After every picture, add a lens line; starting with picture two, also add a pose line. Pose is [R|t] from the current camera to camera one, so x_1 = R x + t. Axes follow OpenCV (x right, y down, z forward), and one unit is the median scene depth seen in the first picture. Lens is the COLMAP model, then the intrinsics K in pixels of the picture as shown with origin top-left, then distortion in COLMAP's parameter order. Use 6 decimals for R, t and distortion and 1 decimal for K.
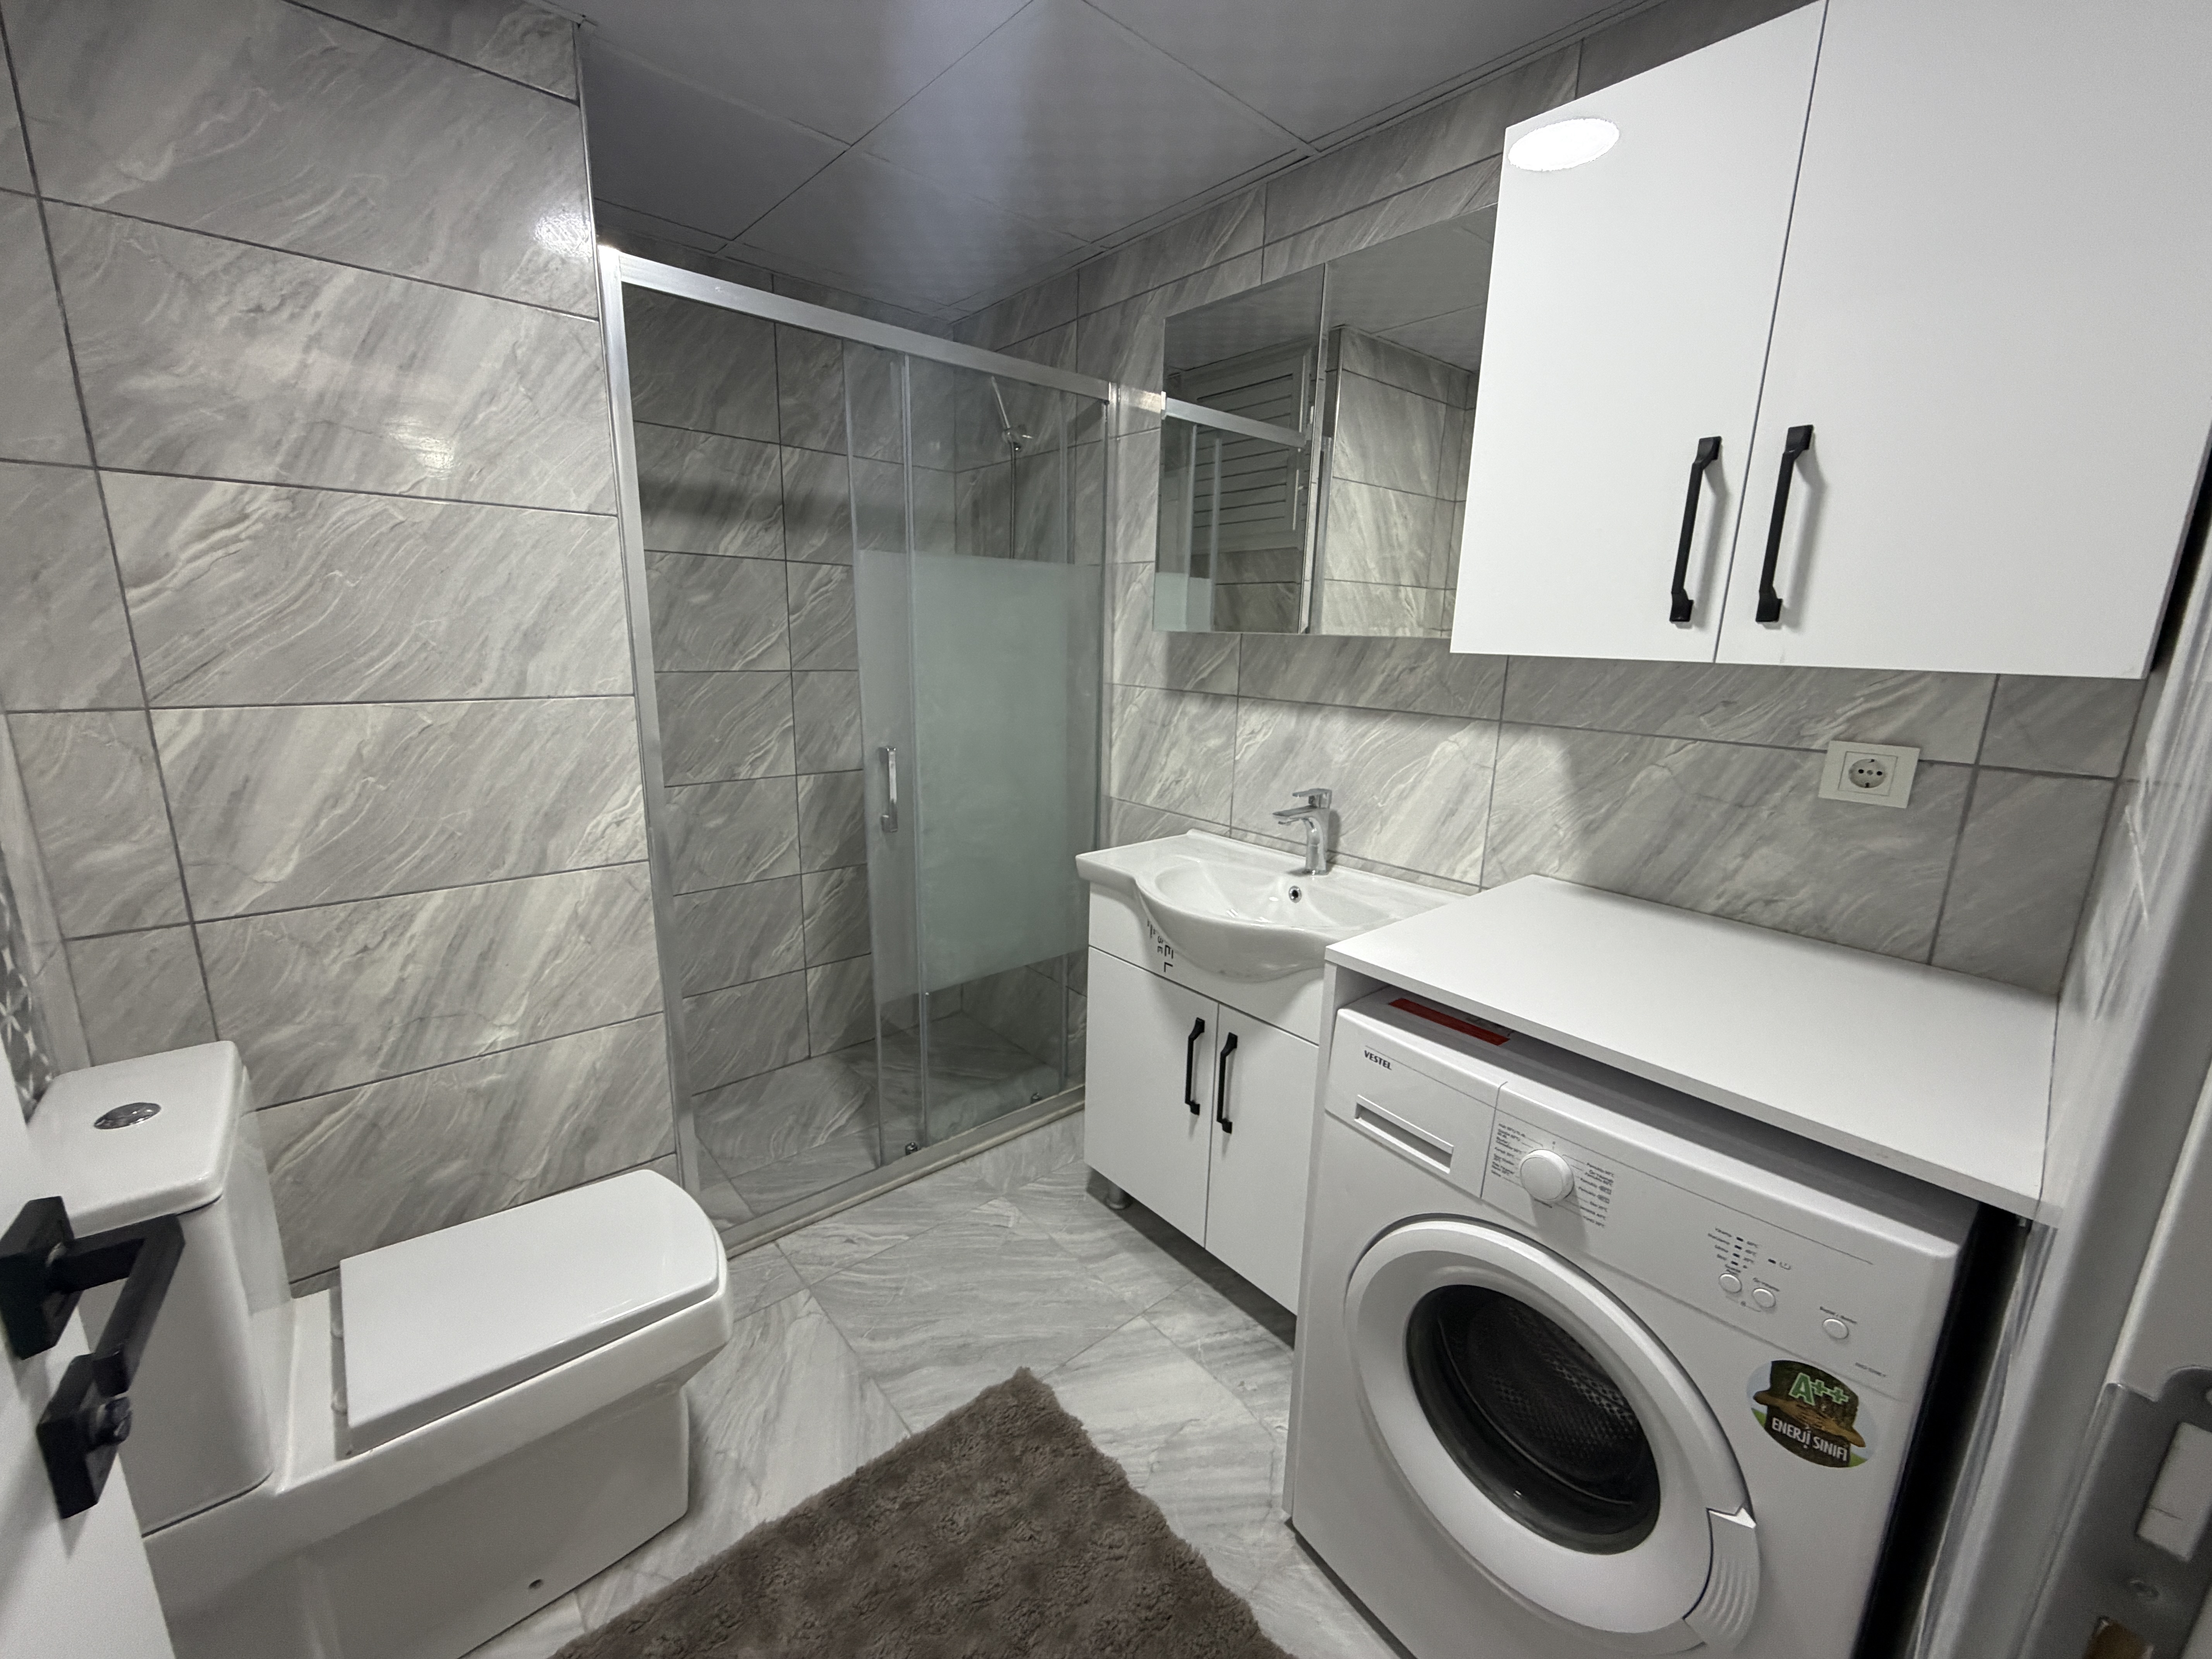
lens RADIAL K [[883.9, 0, 1099.9], [0, 883.9, 827.8], [0, 0, 1]] dist [-0.000290, 0.000157]
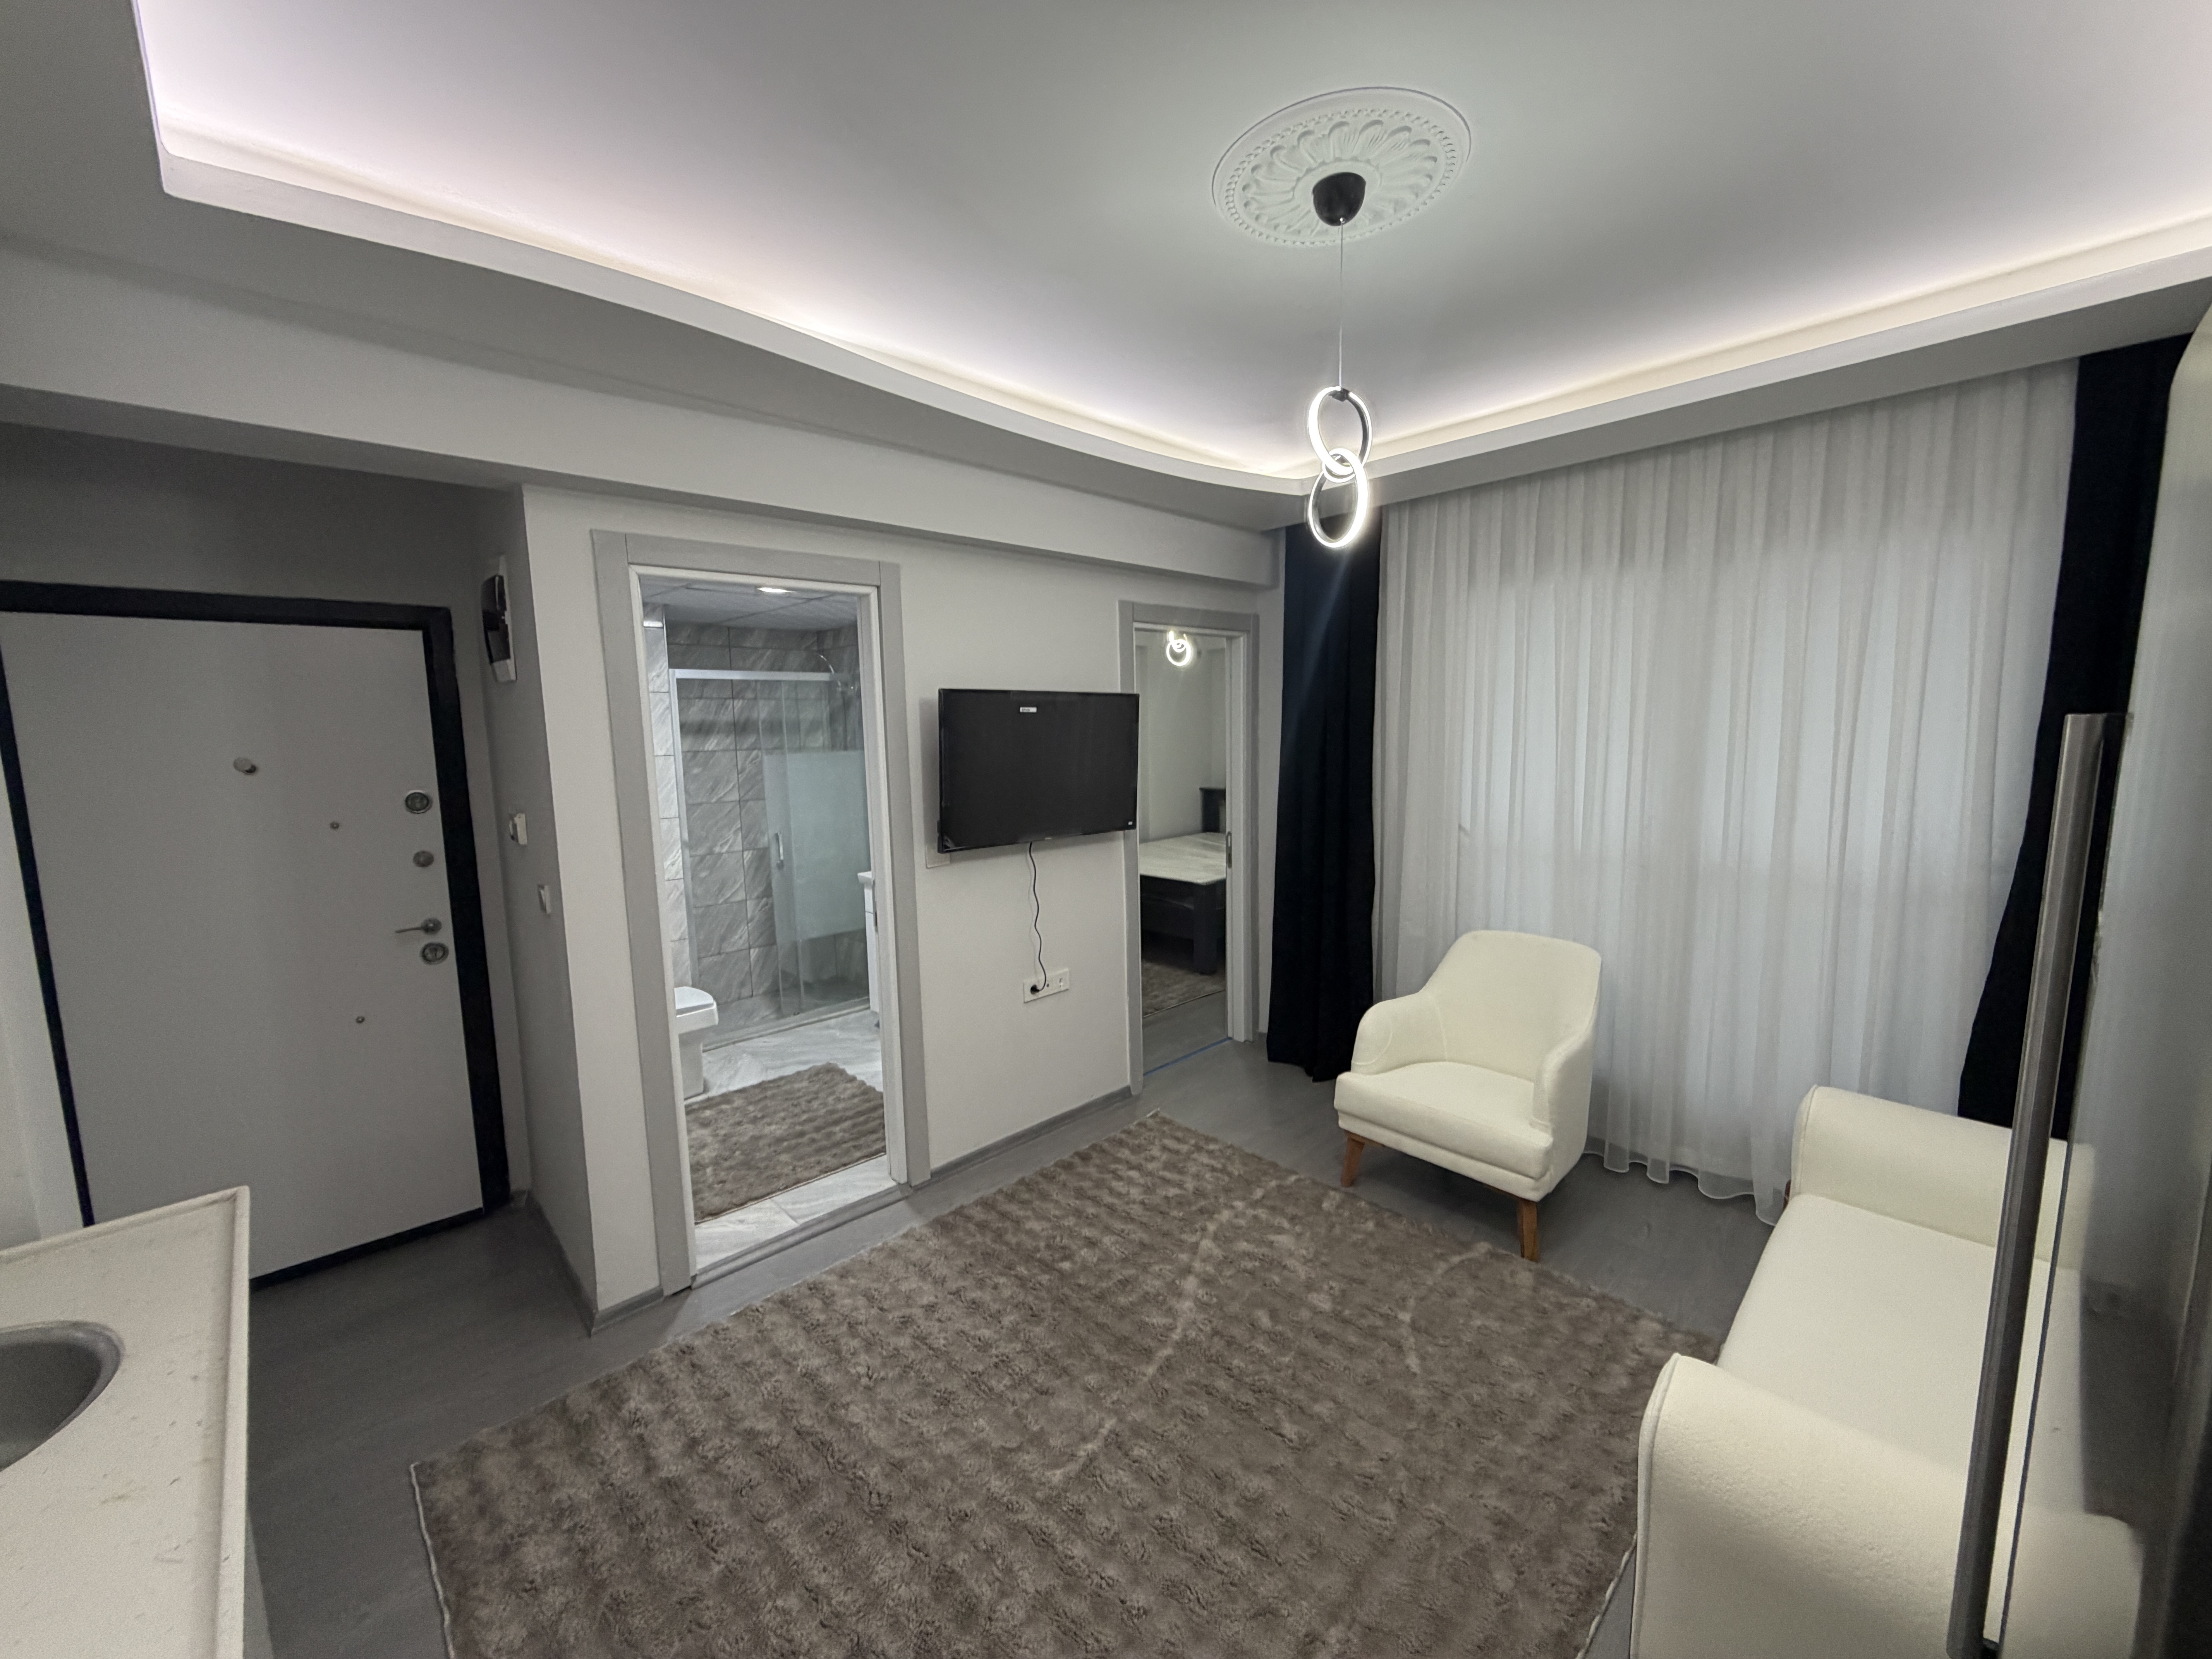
lens RADIAL K [[883.9, 0, 1099.9], [0, 883.9, 827.8], [0, 0, 1]] dist [-0.000290, 0.000157]
pose [[0.998037, -0.049273, 0.038645, 0.745415], [0.052862, 0.993769, -0.098128, 0.243710], [-0.033569, 0.099978, 0.994423, -1.966552]]
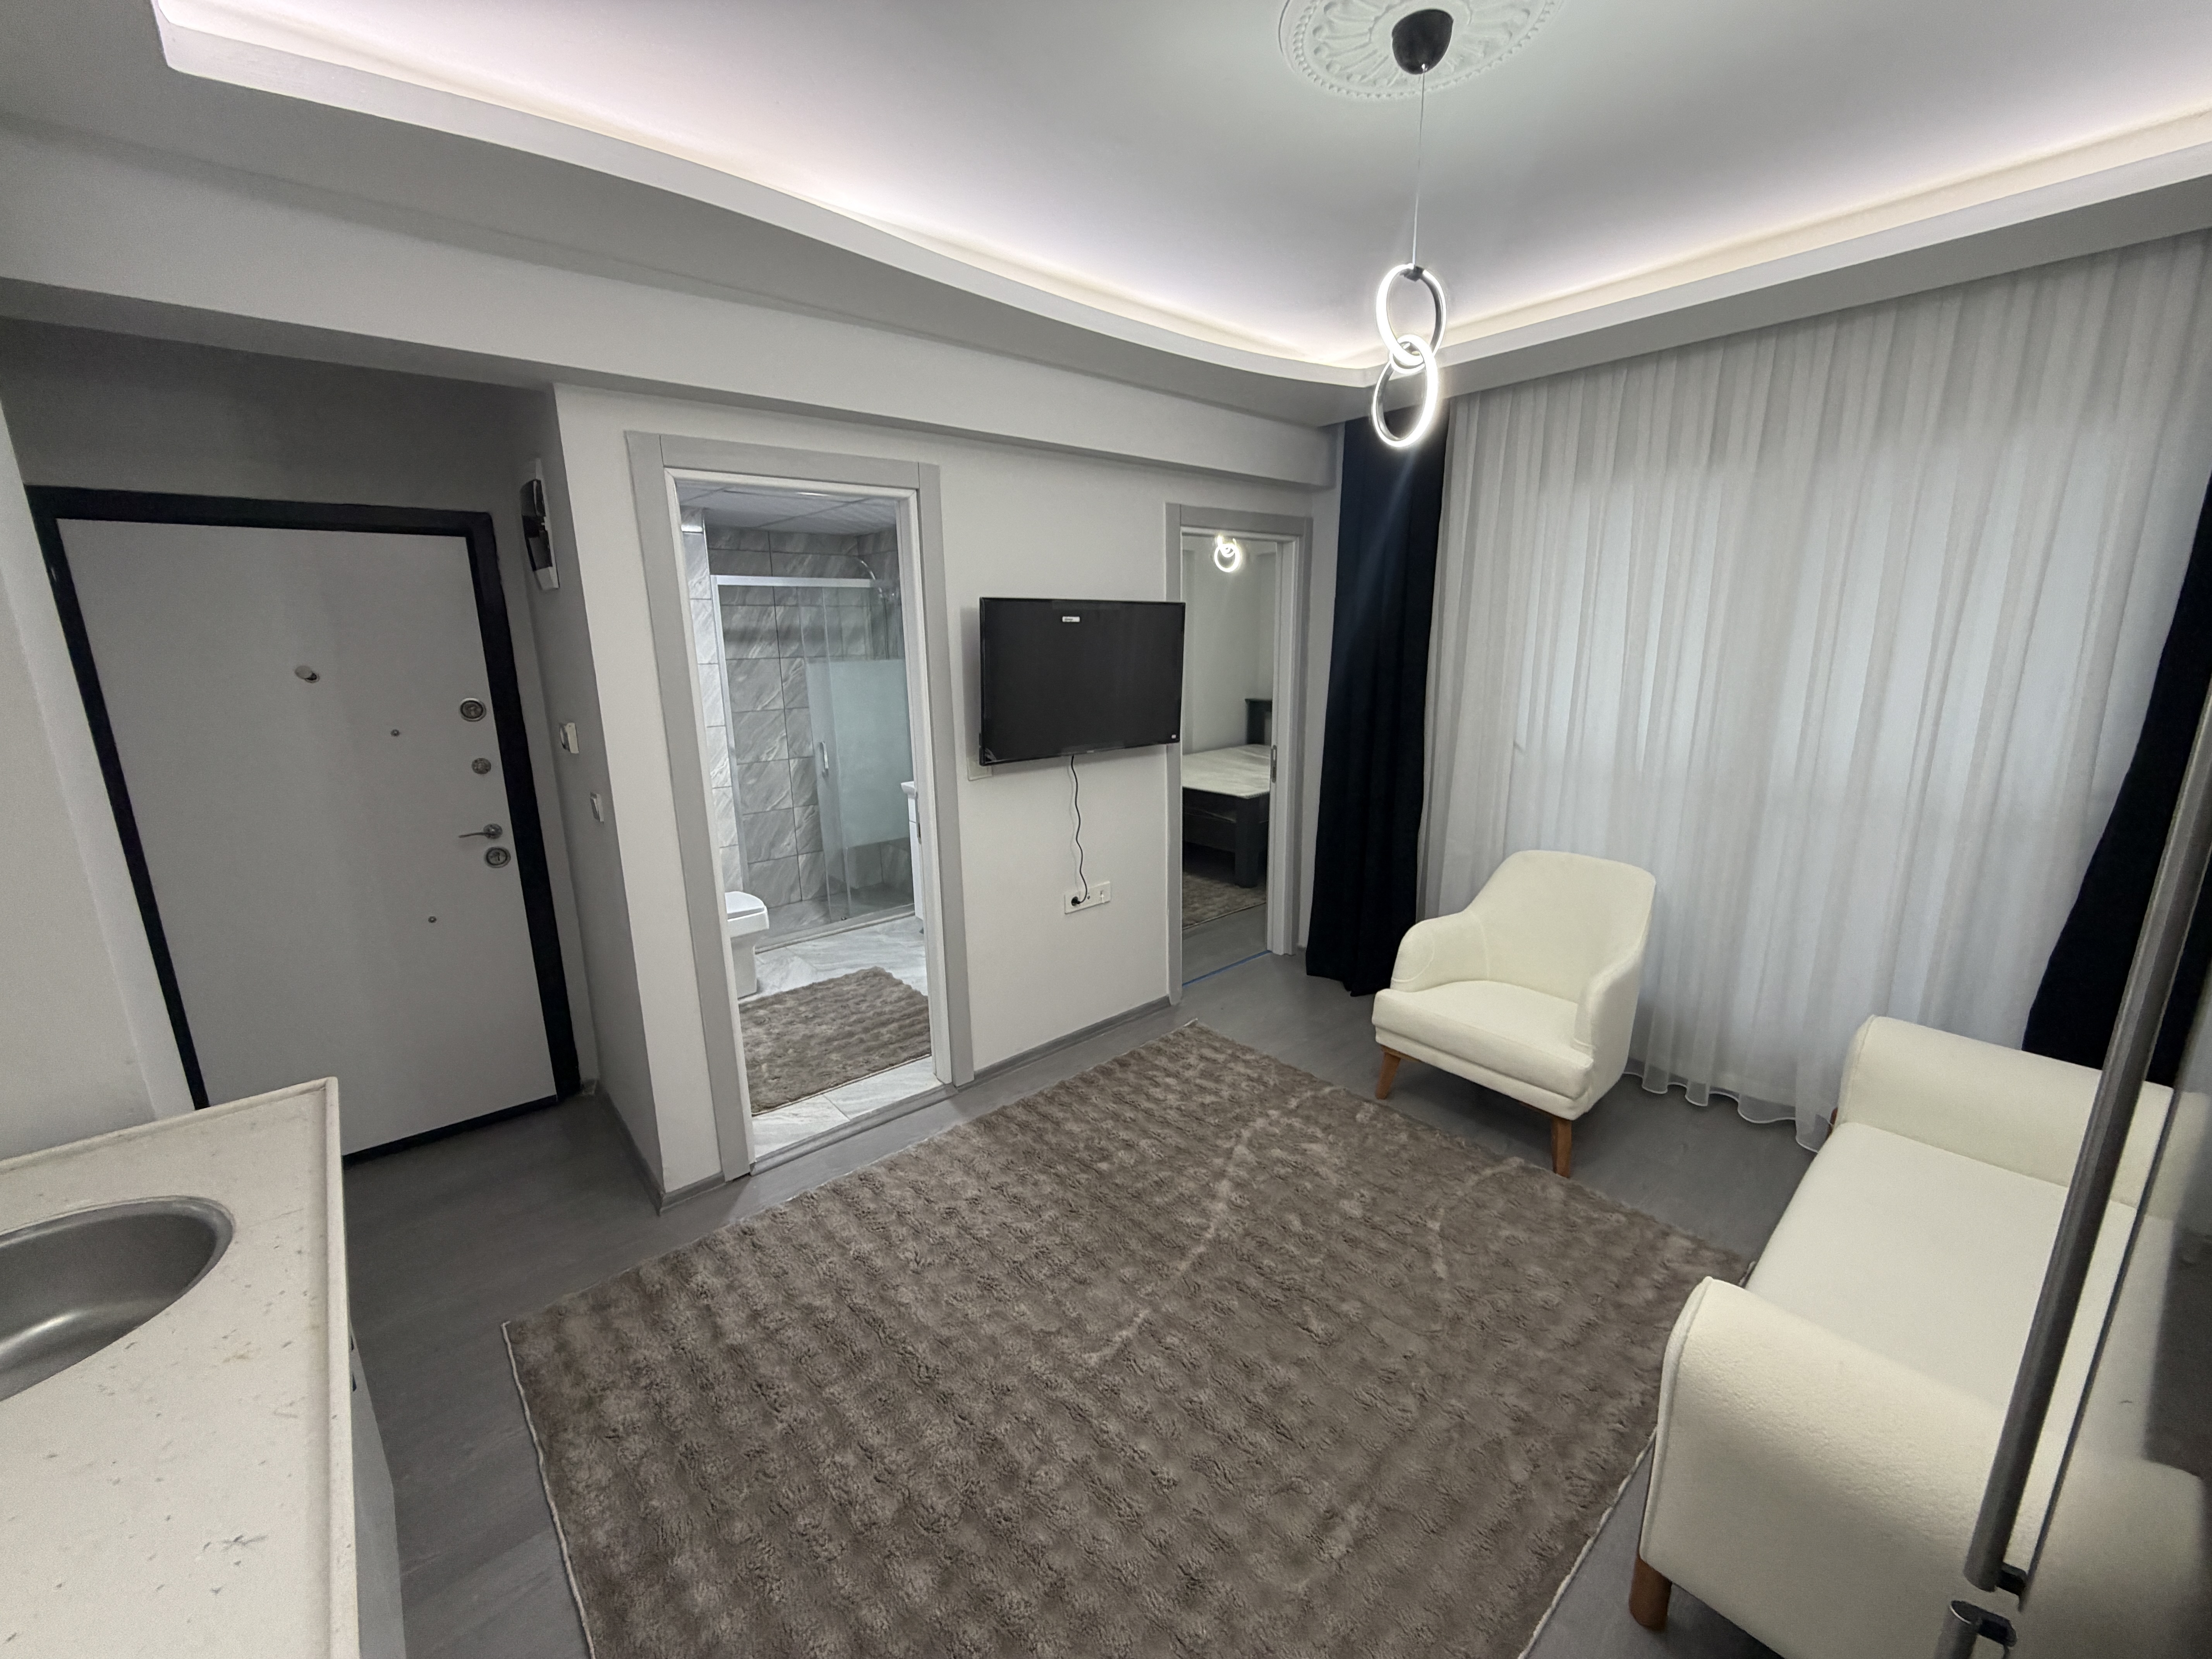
lens RADIAL K [[883.9, 0, 1099.9], [0, 883.9, 827.8], [0, 0, 1]] dist [-0.000290, 0.000157]
pose [[0.999177, -0.038393, -0.013113, 0.745464], [0.038422, 0.999260, 0.001982, 0.231216], [0.013027, -0.002484, 0.999912, -1.949757]]
